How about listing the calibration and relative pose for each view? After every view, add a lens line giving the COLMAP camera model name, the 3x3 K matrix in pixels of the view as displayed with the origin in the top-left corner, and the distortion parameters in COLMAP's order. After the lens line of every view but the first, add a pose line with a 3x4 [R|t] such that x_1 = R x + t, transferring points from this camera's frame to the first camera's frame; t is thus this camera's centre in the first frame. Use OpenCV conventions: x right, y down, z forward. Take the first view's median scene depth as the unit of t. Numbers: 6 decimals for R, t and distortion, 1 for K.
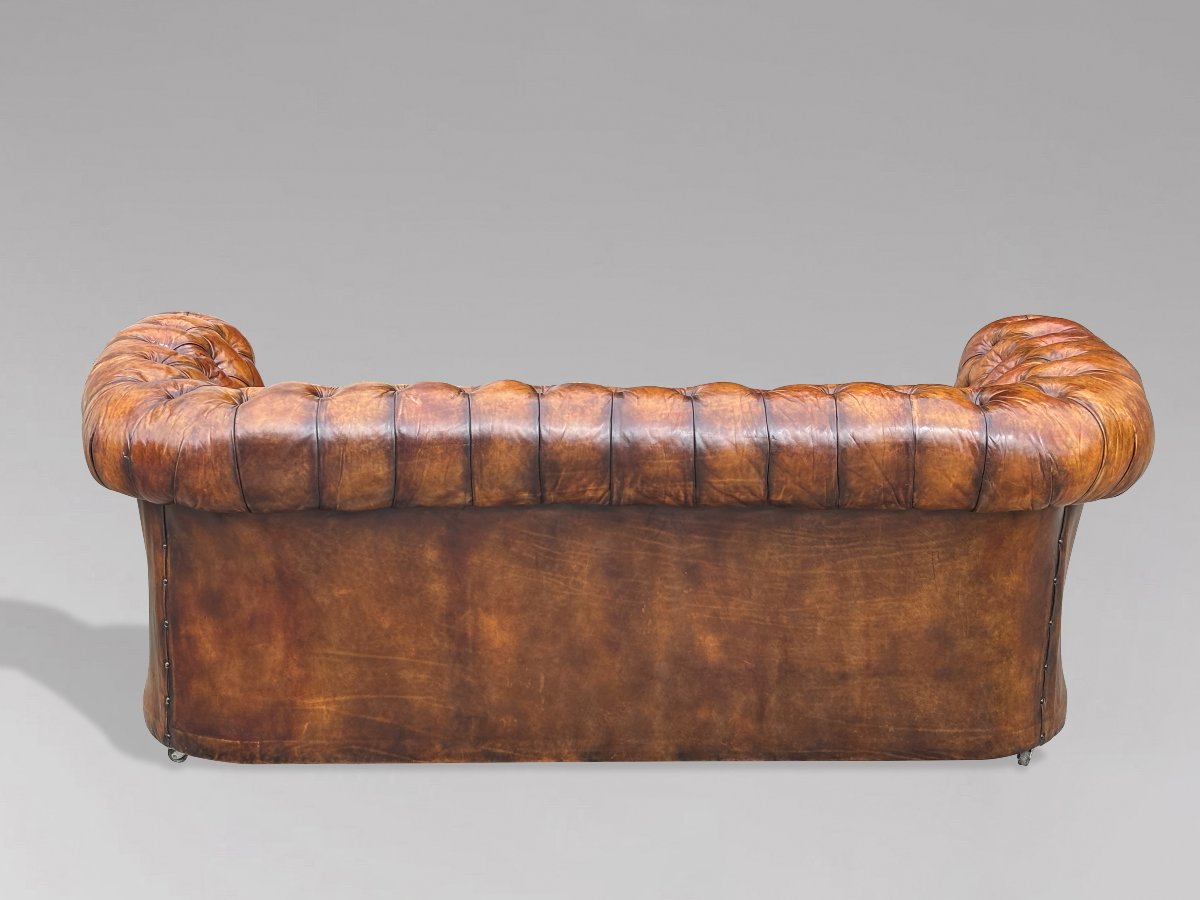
lens RADIAL K [[1996.1, 0, 600.0], [0, 1996.1, 450.0], [0, 0, 1]] dist [0.268726, -1.194120]
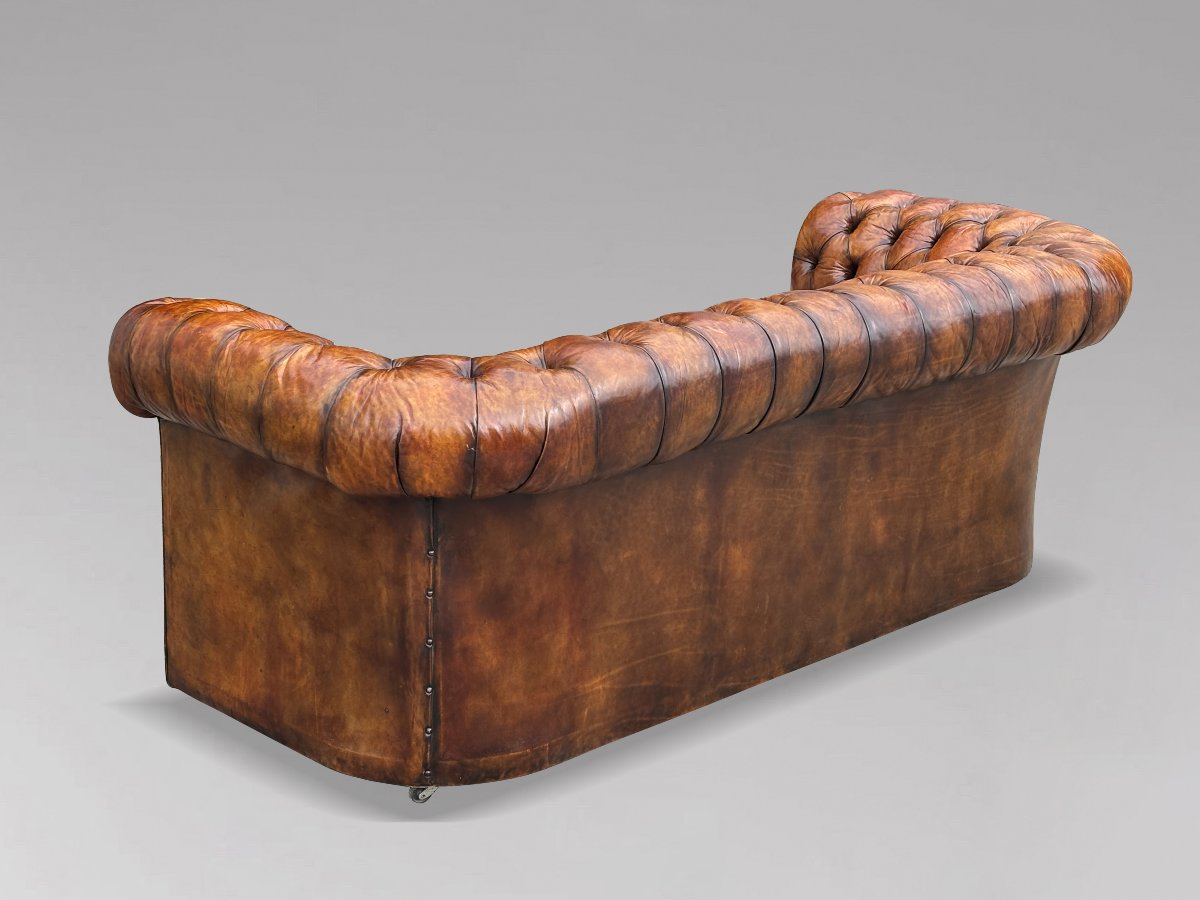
lens RADIAL K [[1996.1, 0, 600.0], [0, 1996.1, 450.0], [0, 0, 1]] dist [0.268726, -1.194120]
pose [[0.742851, -0.190278, 0.641846, -0.710179], [0.170755, 0.980899, 0.093165, -0.063367], [-0.647313, 0.040390, 0.761153, 0.305518]]
